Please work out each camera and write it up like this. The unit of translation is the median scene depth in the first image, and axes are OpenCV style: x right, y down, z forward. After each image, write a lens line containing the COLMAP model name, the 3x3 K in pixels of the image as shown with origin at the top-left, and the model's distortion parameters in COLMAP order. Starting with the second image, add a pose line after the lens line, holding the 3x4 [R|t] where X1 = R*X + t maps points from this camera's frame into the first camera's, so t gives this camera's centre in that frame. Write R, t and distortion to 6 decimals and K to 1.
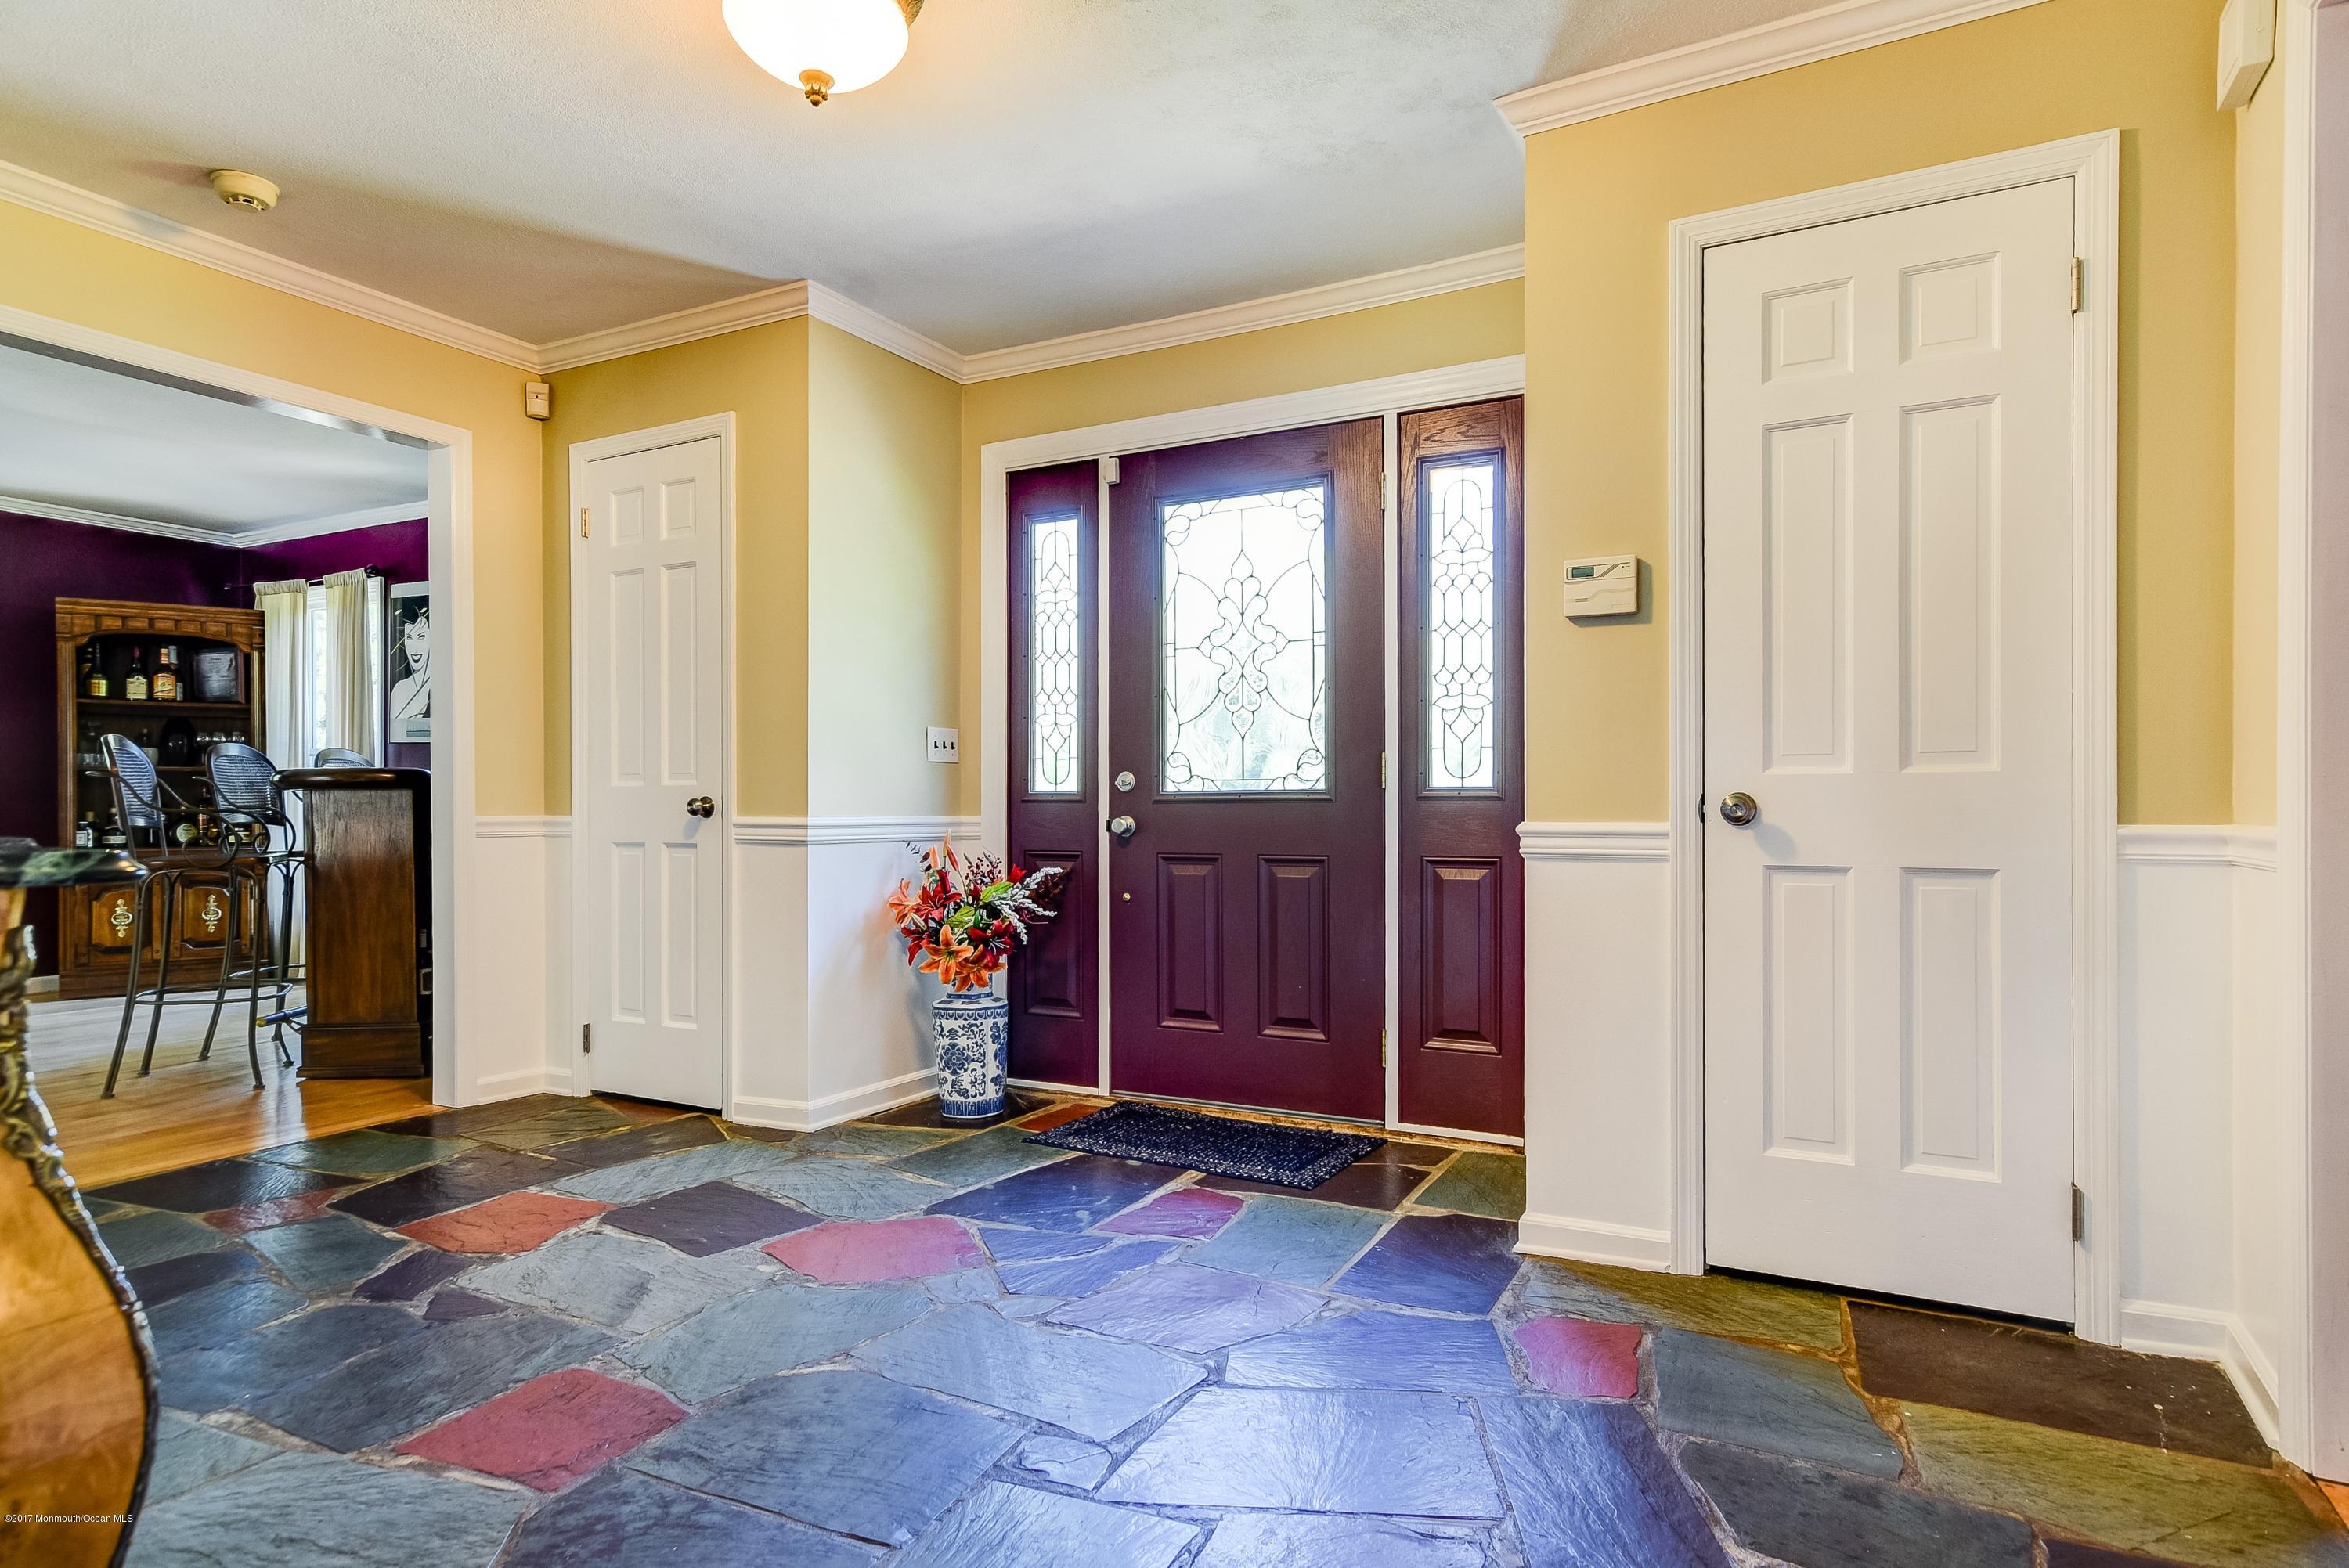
lens RADIAL K [[1306.9, 0, 1174.5], [0, 1306.9, 784.0], [0, 0, 1]] dist [0.003137, 0.000464]
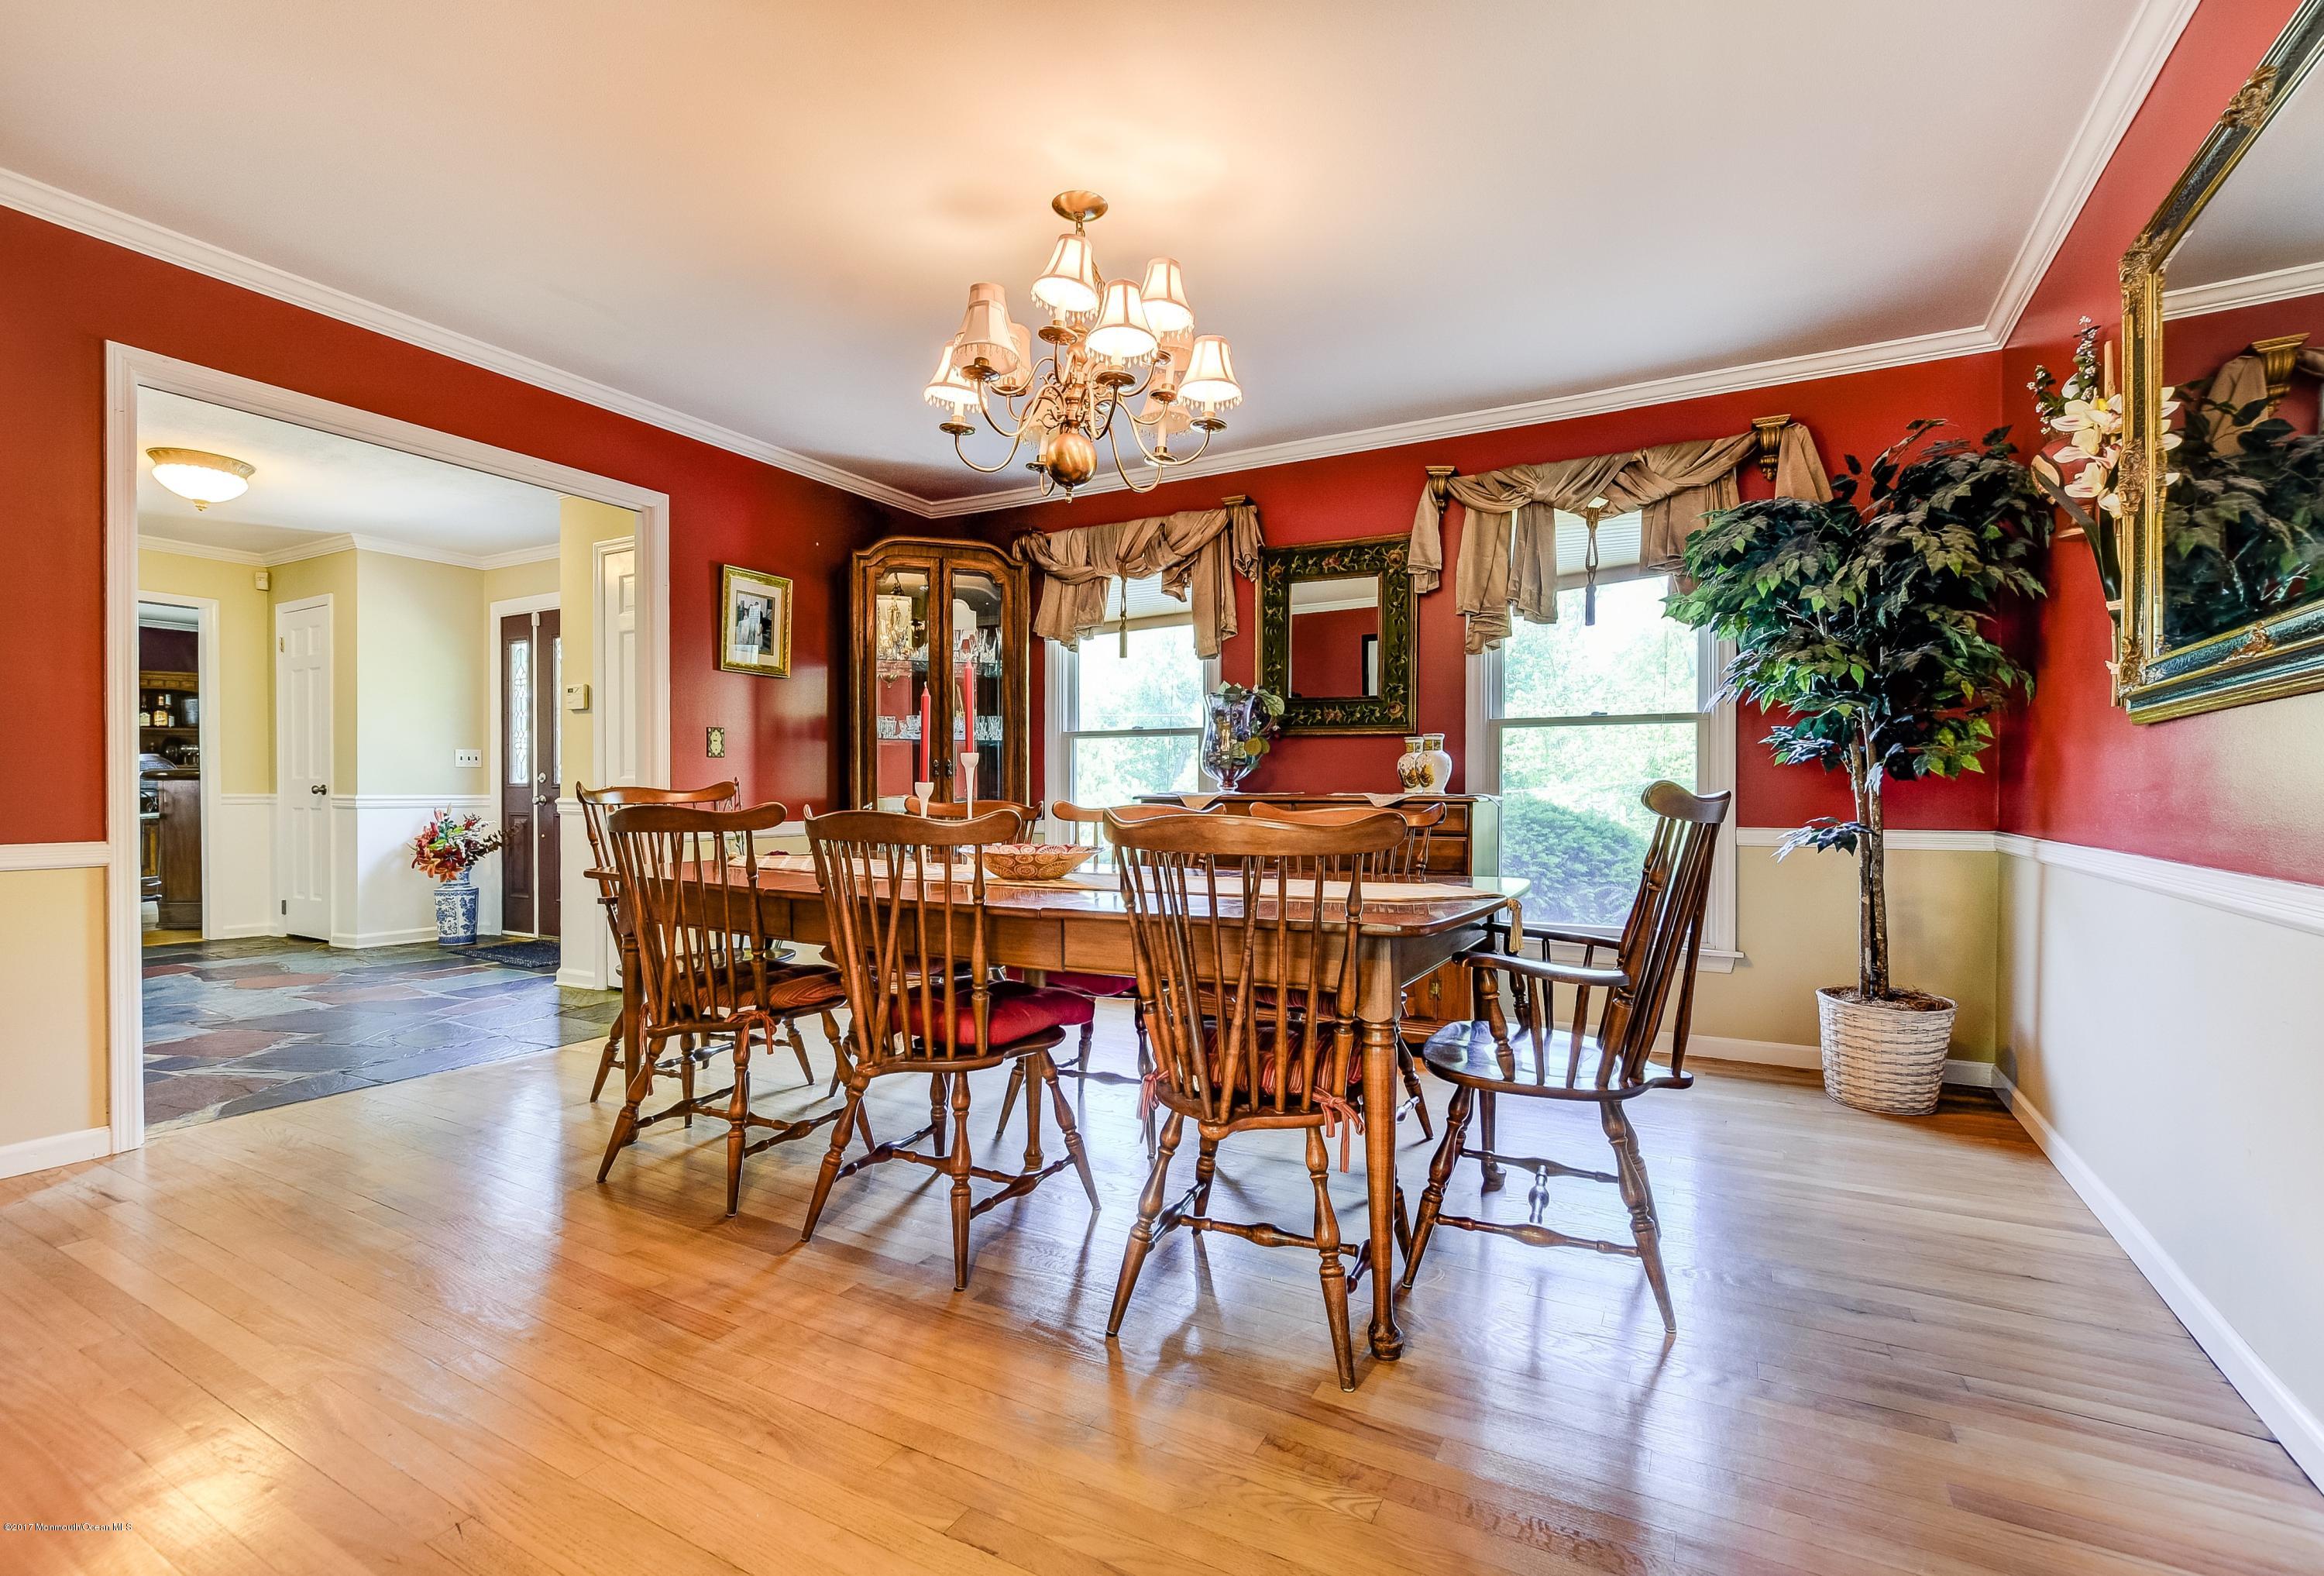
lens RADIAL K [[1038.7, 0, 1162.0], [0, 1038.7, 779.3], [0, 0, 1]] dist [-0.000737, -0.000160]
pose [[0.999741, 0.004692, -0.022253, 0.932932], [-0.004571, 0.999975, 0.005483, -0.012599], [0.022278, -0.005380, 0.999737, -0.545542]]
